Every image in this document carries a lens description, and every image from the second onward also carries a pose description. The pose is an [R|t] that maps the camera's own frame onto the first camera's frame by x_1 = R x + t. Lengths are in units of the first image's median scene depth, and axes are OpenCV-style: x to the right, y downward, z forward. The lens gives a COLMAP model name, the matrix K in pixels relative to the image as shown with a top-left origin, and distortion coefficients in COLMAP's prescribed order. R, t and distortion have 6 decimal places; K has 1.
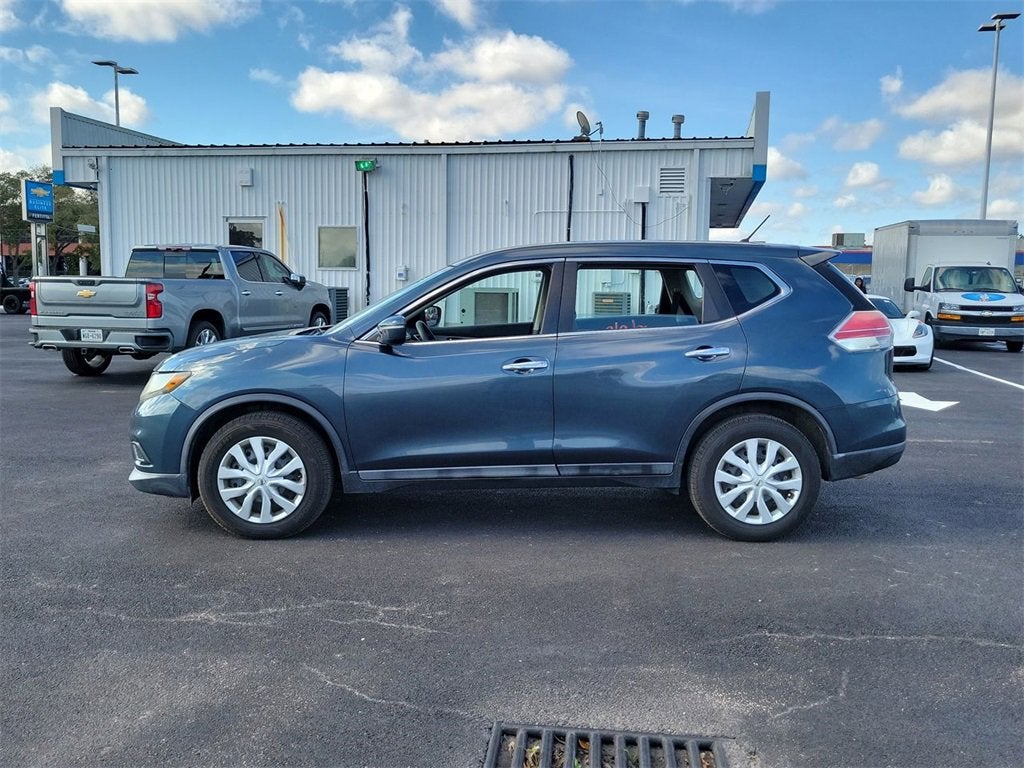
lens RADIAL K [[952.7, 0, 512.9], [0, 952.7, 387.8], [0, 0, 1]] dist [0.056620, 0.000000]
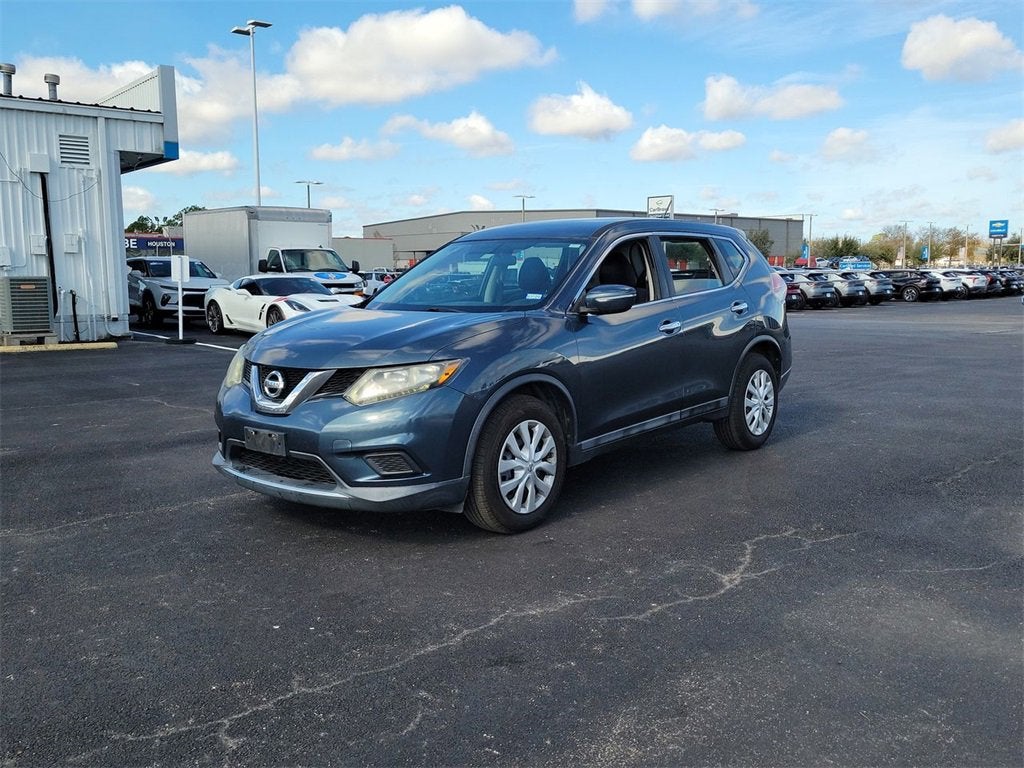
lens RADIAL K [[952.7, 0, 519.9], [0, 952.7, 386.3], [0, 0, 1]] dist [0.056620, 0.000000]
pose [[0.642654, -0.114172, 0.757602, -0.288236], [0.103962, 0.992684, 0.061411, -0.011929], [-0.759070, 0.039296, 0.649822, 0.118623]]
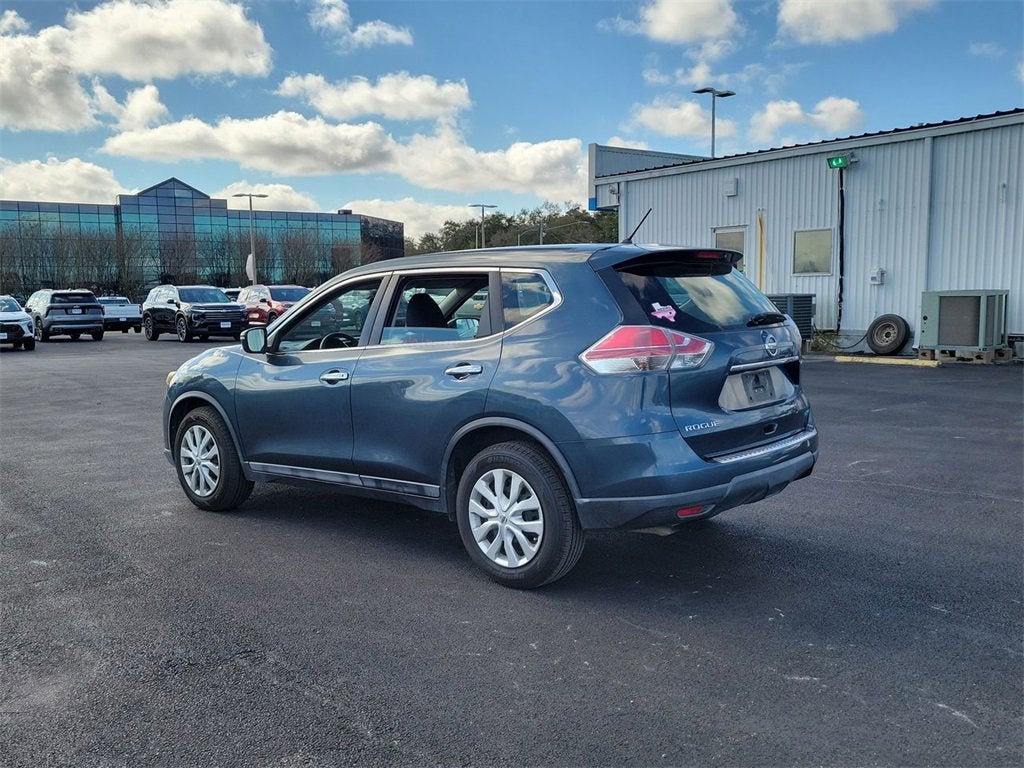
lens RADIAL K [[952.7, 0, 525.3], [0, 952.7, 404.0], [0, 0, 1]] dist [0.056620, 0.000000]
pose [[0.744895, 0.058592, -0.664604, 0.256265], [-0.051978, 0.998205, 0.029745, -0.010298], [0.665154, 0.012388, 0.746603, 0.107606]]
